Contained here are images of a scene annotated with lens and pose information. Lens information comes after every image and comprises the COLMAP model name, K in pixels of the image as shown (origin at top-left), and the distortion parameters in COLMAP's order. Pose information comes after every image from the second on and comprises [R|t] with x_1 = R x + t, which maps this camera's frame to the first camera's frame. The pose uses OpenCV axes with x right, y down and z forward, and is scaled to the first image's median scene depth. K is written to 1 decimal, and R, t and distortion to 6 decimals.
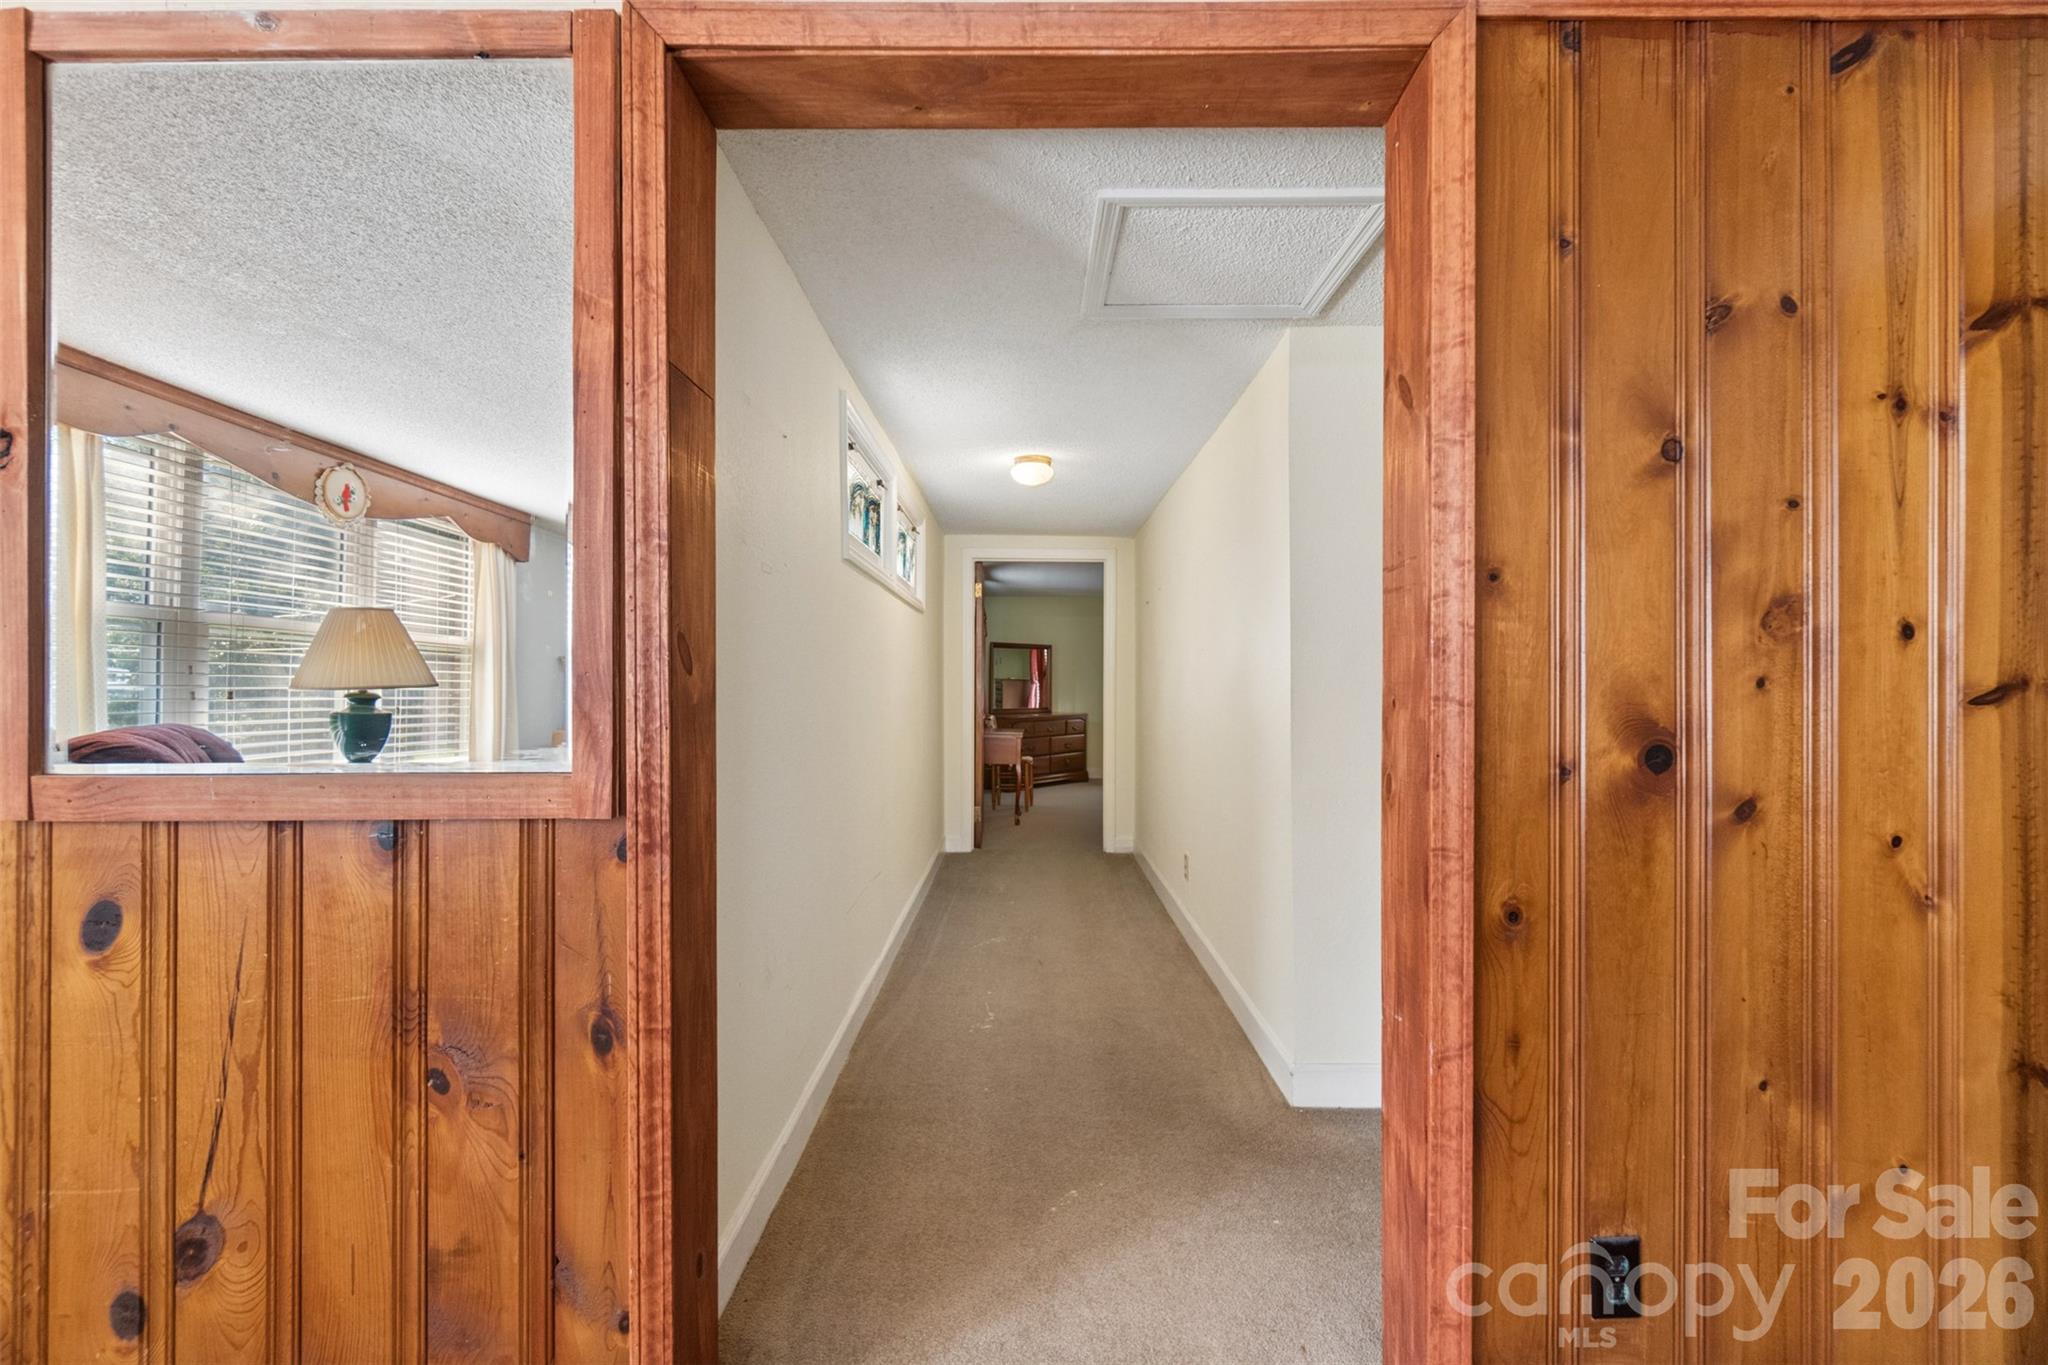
lens RADIAL K [[888.7, 0, 1021.6], [0, 888.7, 688.1], [0, 0, 1]] dist [-0.013252, 0.000732]
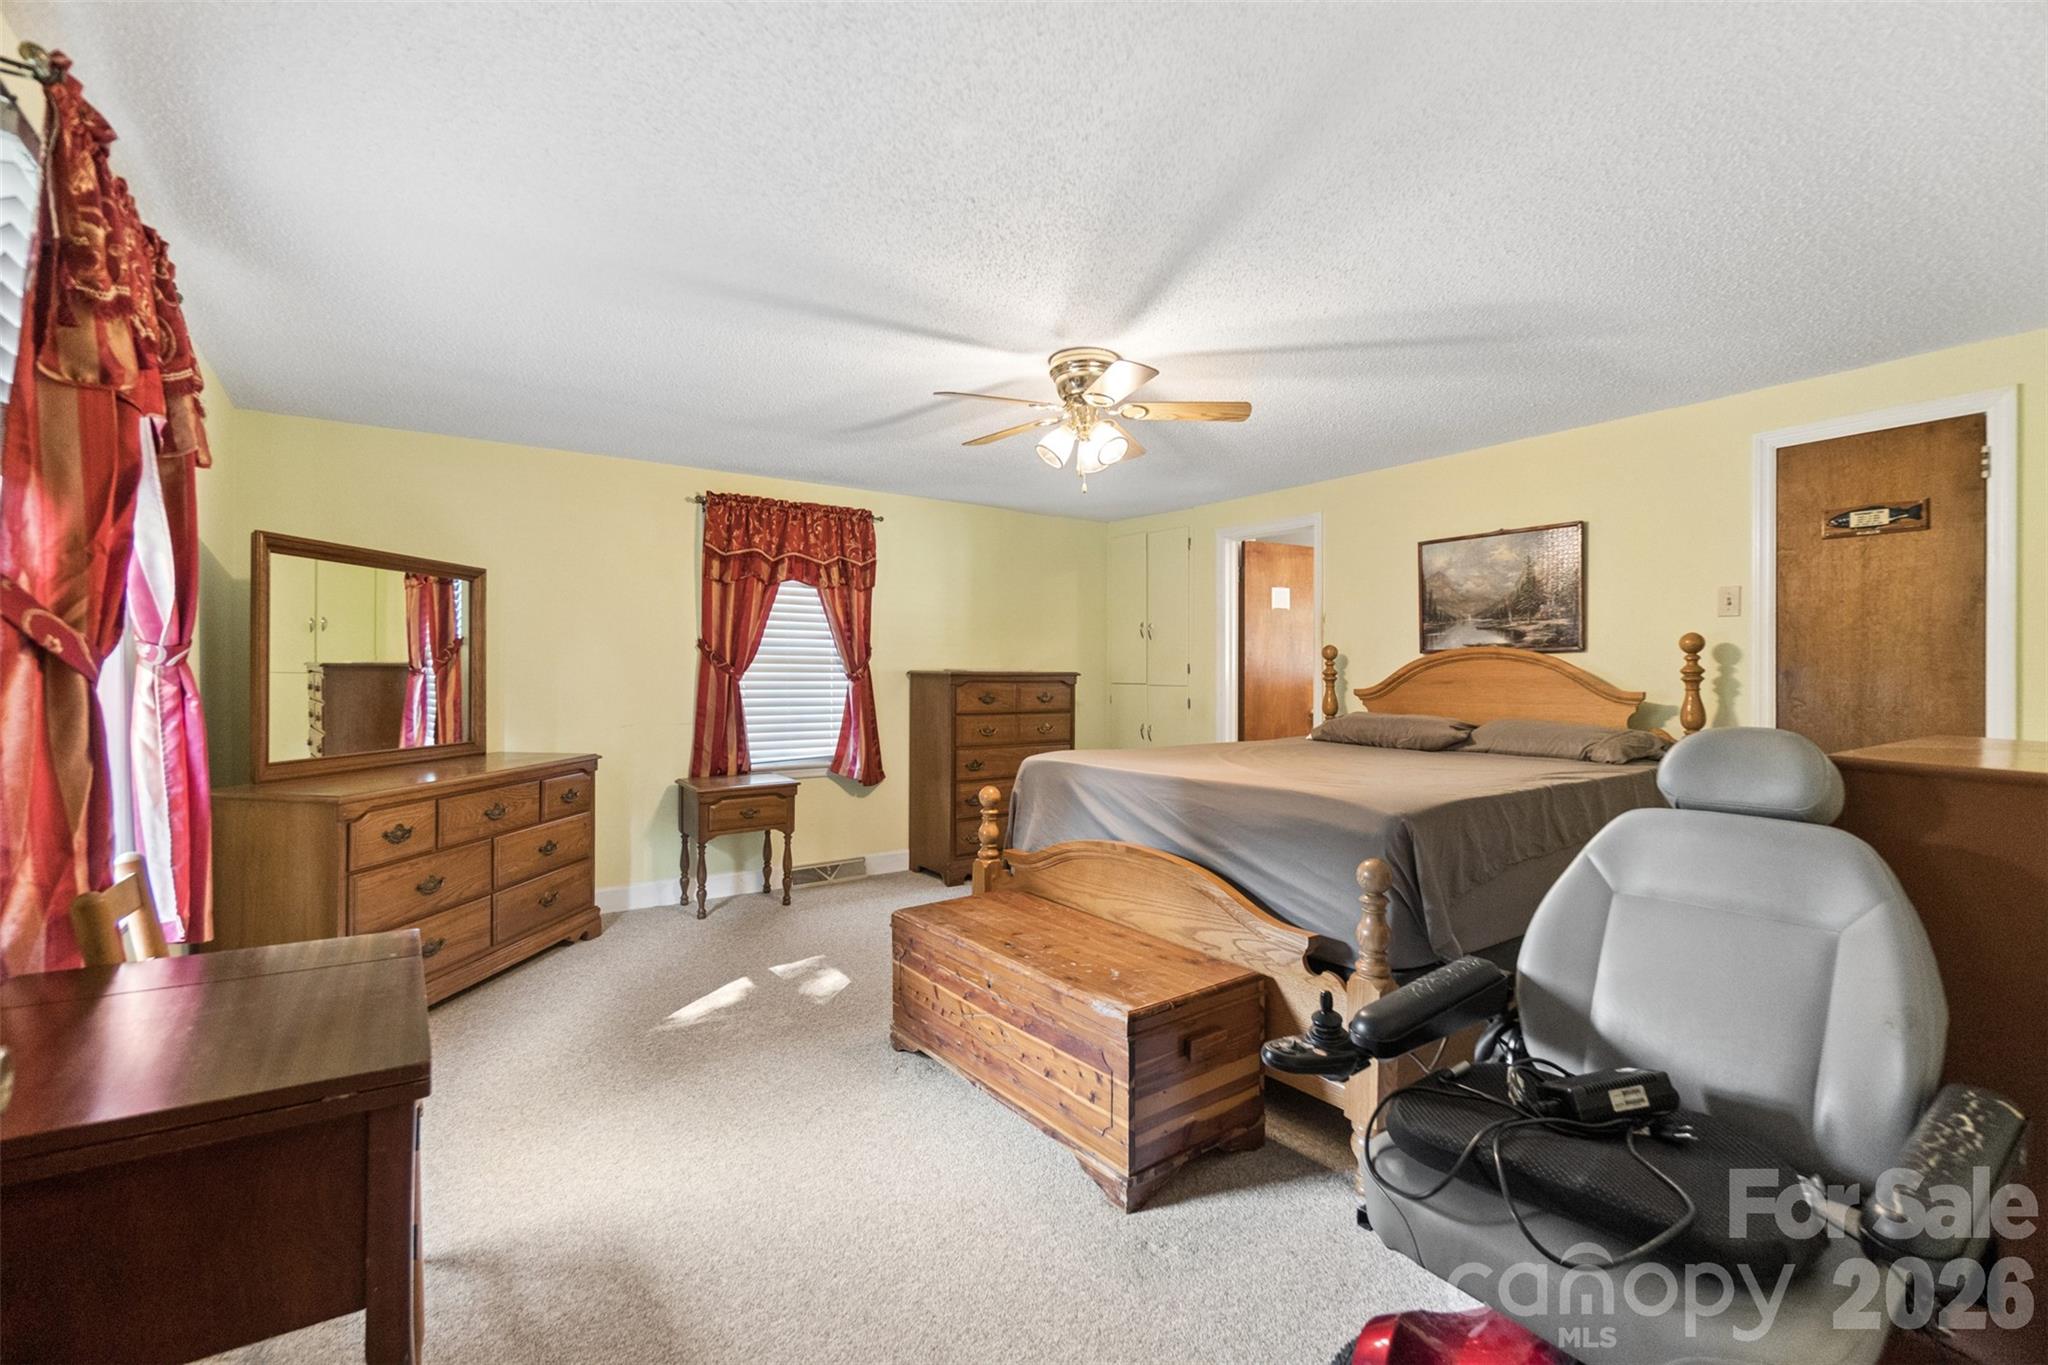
lens RADIAL K [[888.7, 0, 1028.4], [0, 888.7, 682.9], [0, 0, 1]] dist [-0.013252, 0.000732]
pose [[0.821332, 0.003080, 0.570442, 0.056372], [-0.003811, 0.999993, 0.000087, -0.008613], [-0.570438, -0.002245, 0.821338, 2.826856]]
